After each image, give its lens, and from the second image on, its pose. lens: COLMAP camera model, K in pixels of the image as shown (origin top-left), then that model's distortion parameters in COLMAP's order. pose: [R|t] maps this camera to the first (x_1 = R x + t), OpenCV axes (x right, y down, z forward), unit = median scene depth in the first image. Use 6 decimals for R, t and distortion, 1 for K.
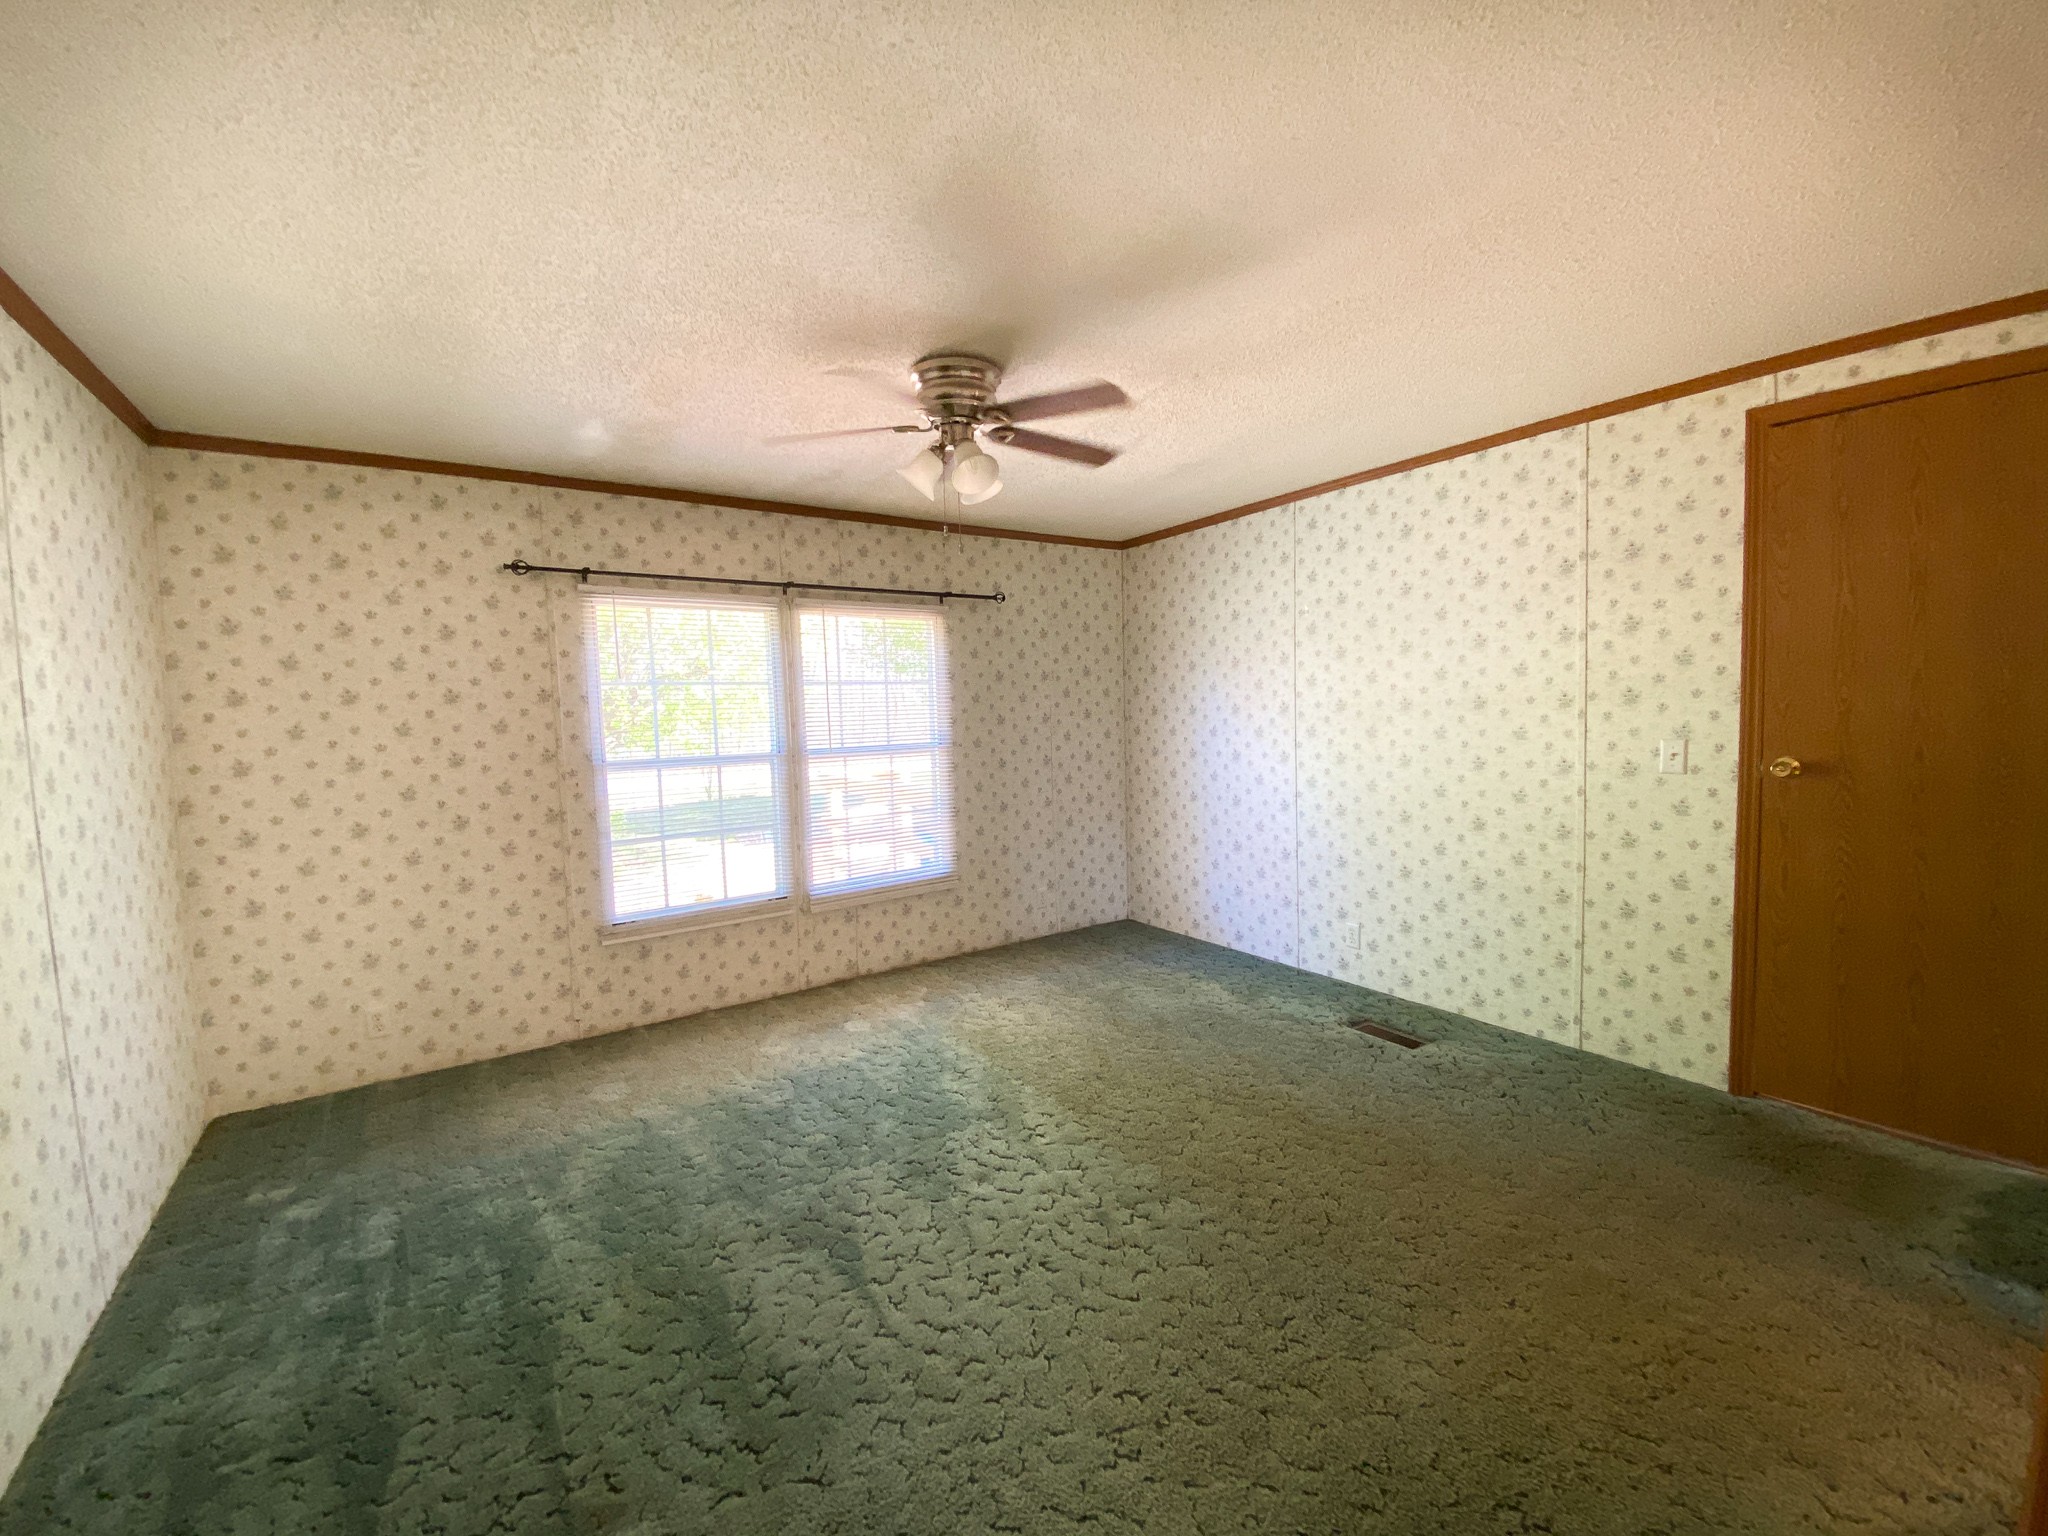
lens RADIAL K [[822.0, 0, 1013.4], [0, 822.0, 769.4], [0, 0, 1]] dist [-0.000788, -0.000892]
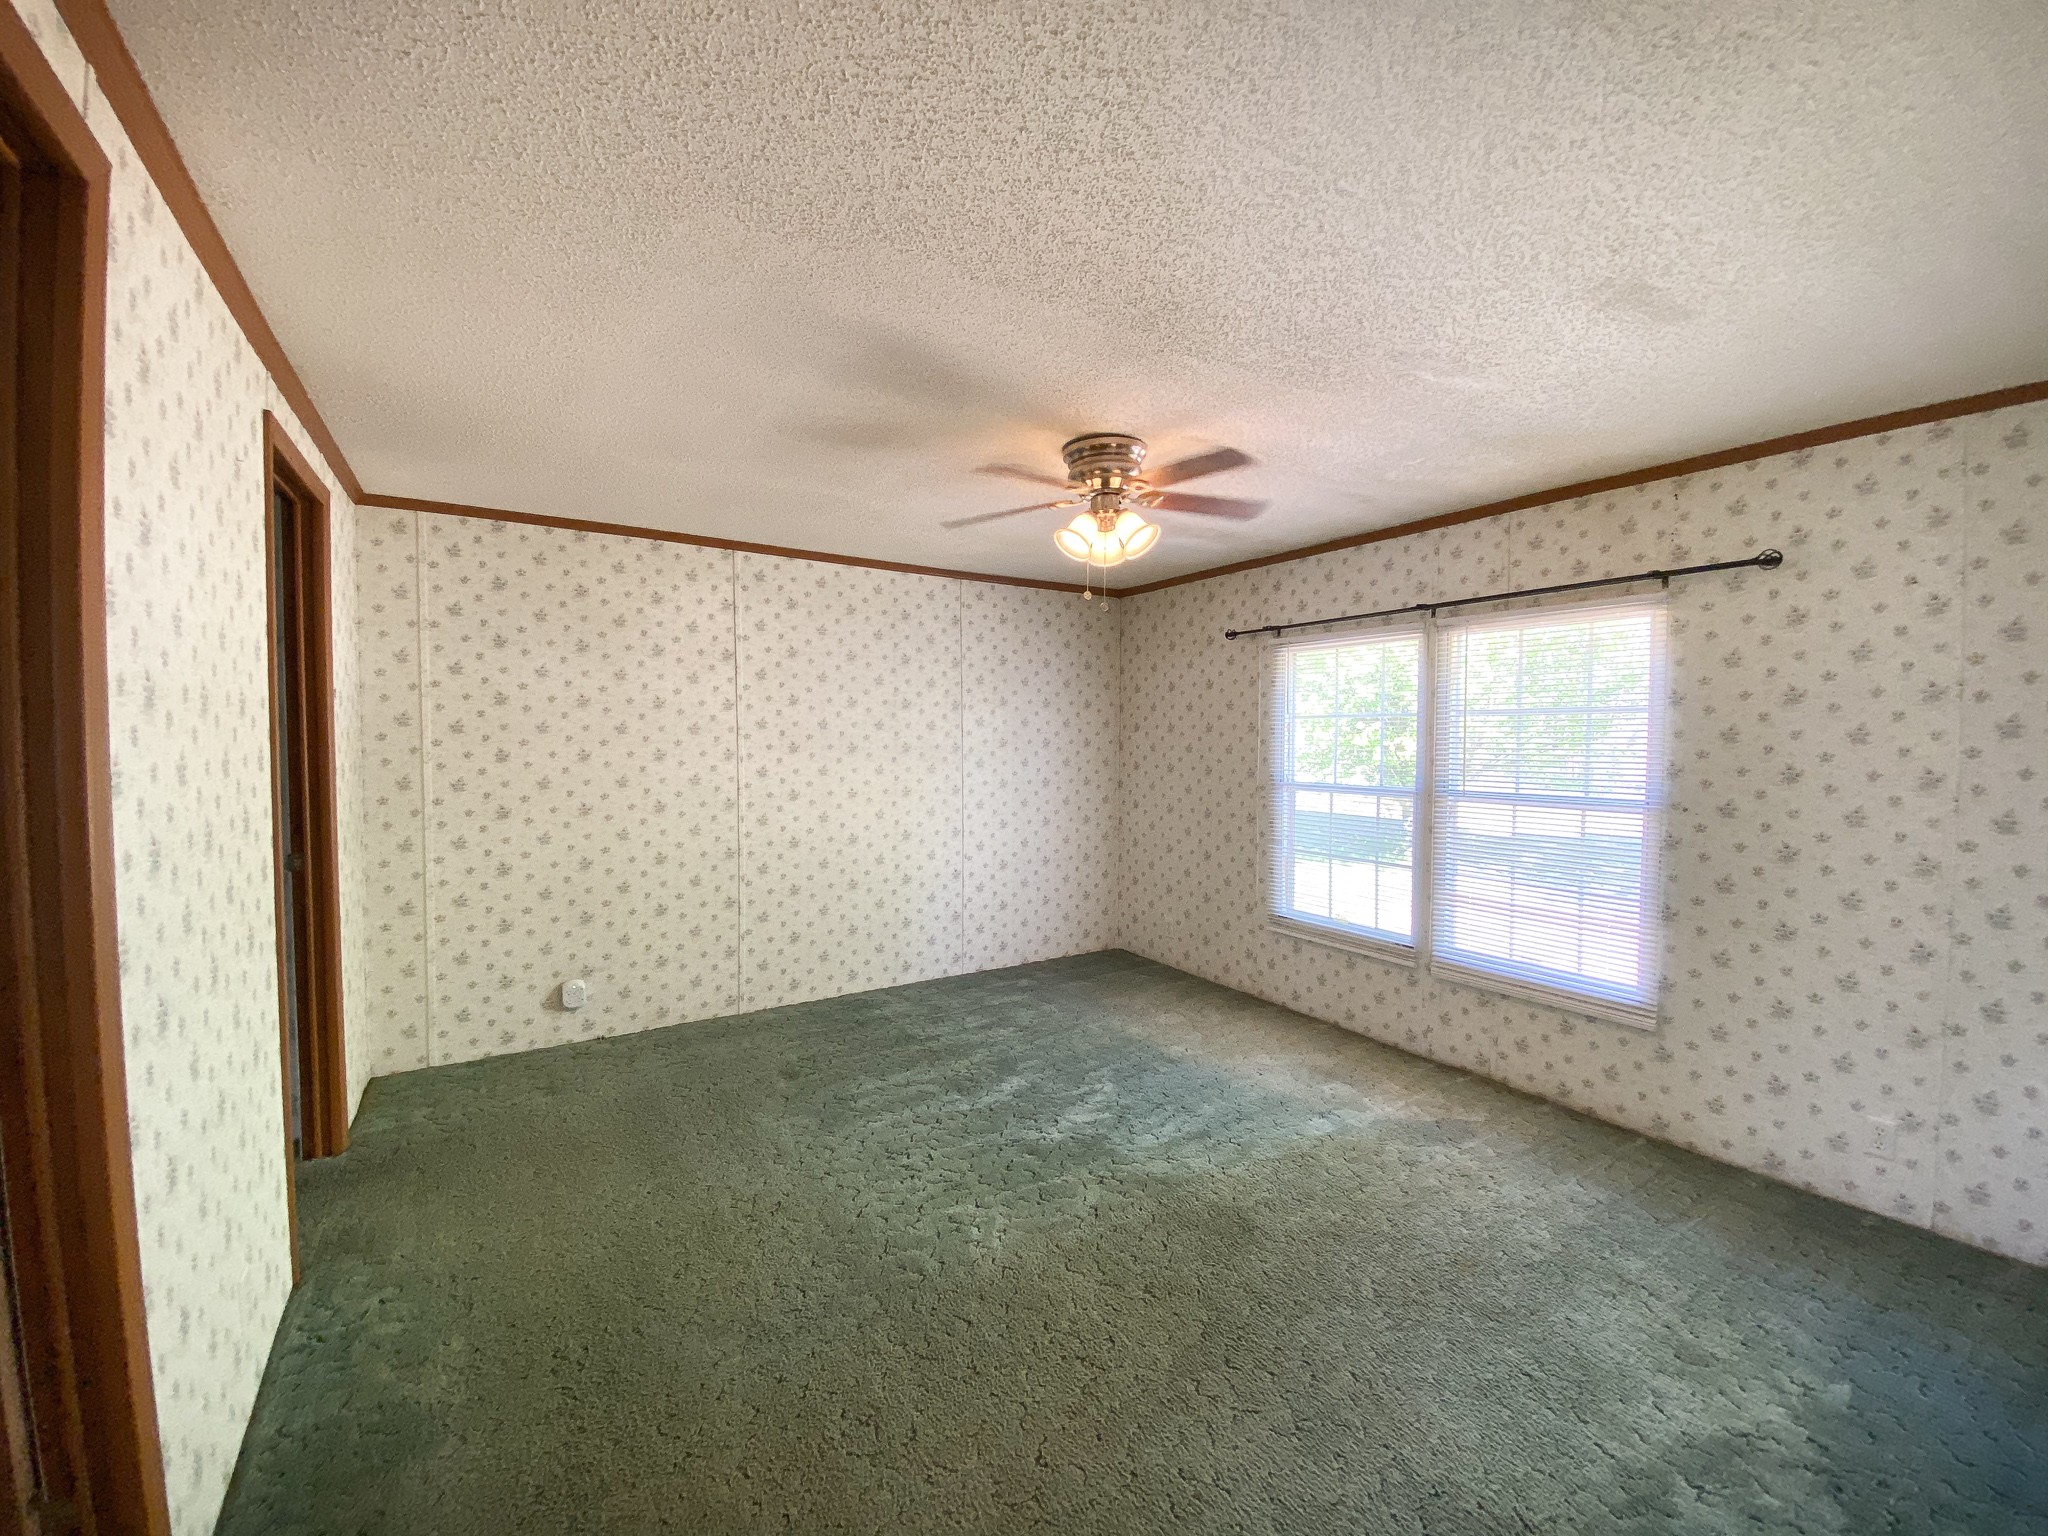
lens RADIAL K [[822.0, 0, 1011.9], [0, 822.0, 764.9], [0, 0, 1]] dist [-0.000788, -0.000892]
pose [[-0.051663, 0.062867, -0.996684, 0.655072], [-0.073780, 0.995049, 0.066588, -0.075842], [0.995935, 0.076975, -0.046769, 0.585343]]
